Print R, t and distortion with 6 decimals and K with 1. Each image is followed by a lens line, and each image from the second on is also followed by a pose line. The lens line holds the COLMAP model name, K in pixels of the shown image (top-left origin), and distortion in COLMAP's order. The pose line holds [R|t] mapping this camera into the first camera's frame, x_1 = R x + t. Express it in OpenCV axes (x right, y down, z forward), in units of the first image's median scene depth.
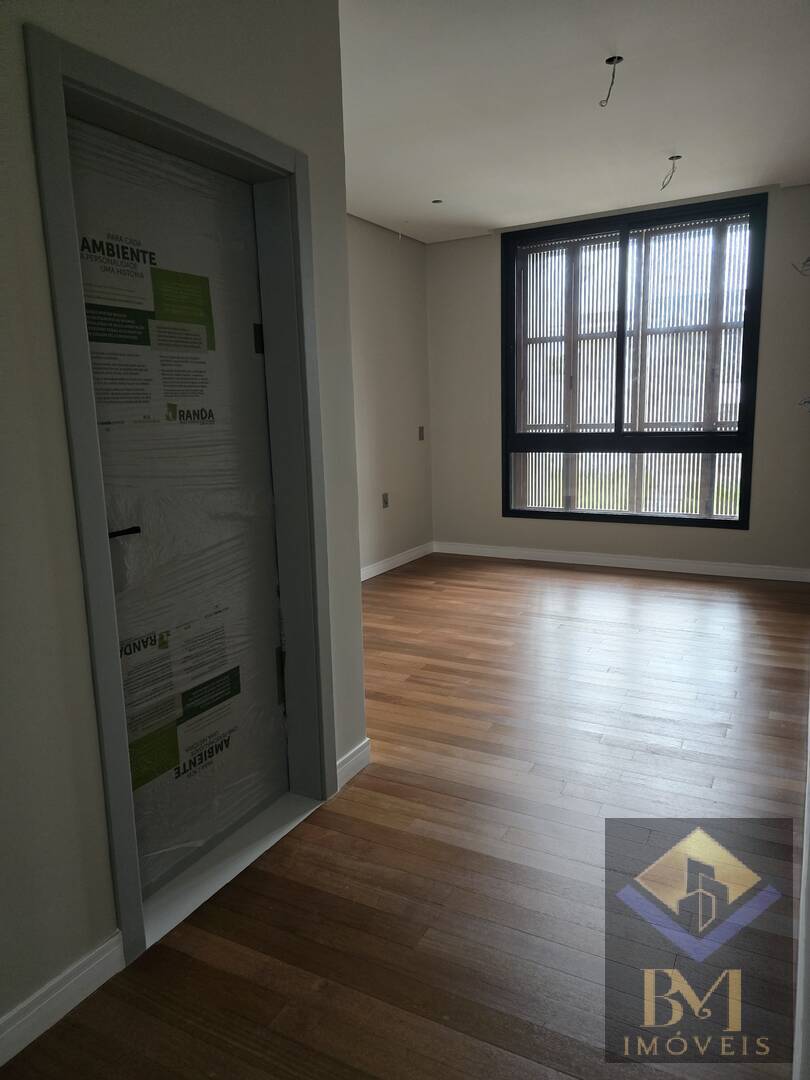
lens RADIAL K [[726.6, 0, 405.0], [0, 726.6, 540.0], [0, 0, 1]] dist [0.054706, -0.078668]
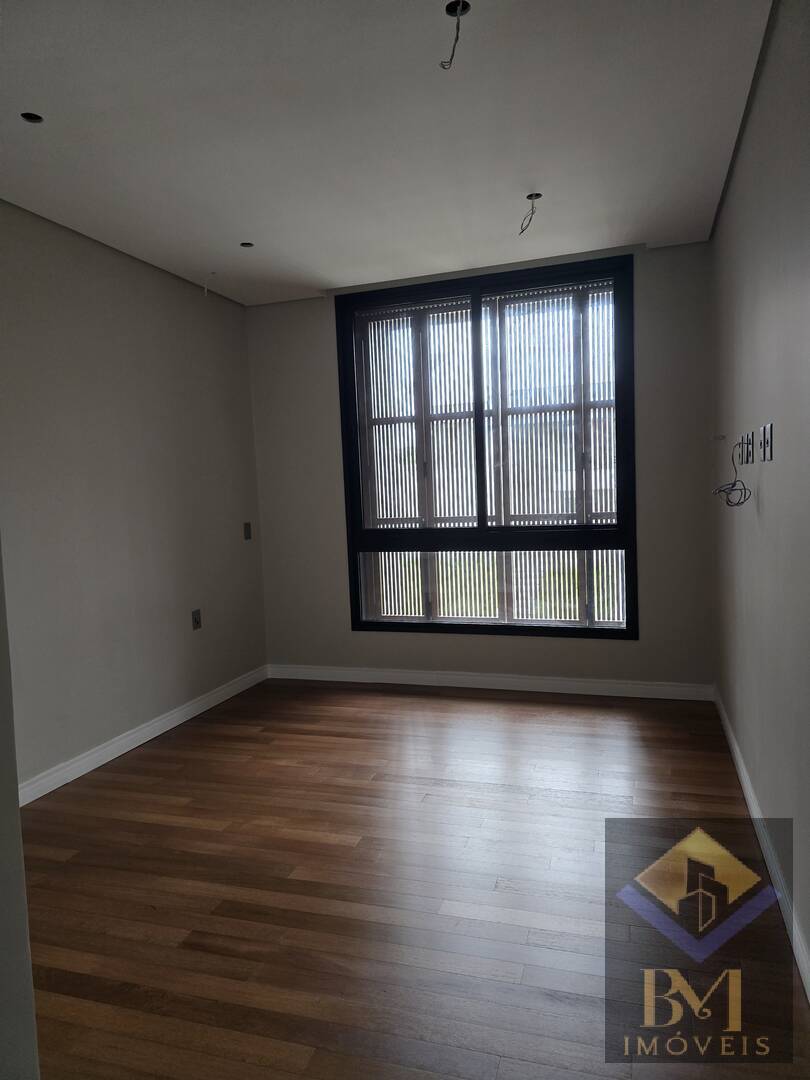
lens RADIAL K [[724.4, 0, 405.0], [0, 724.4, 540.0], [0, 0, 1]] dist [0.085692, -0.071658]
pose [[0.982574, -0.023410, 0.184392, 0.049805], [0.045015, 0.992475, -0.113870, -0.041373], [-0.180338, 0.120186, 0.976234, 0.200746]]
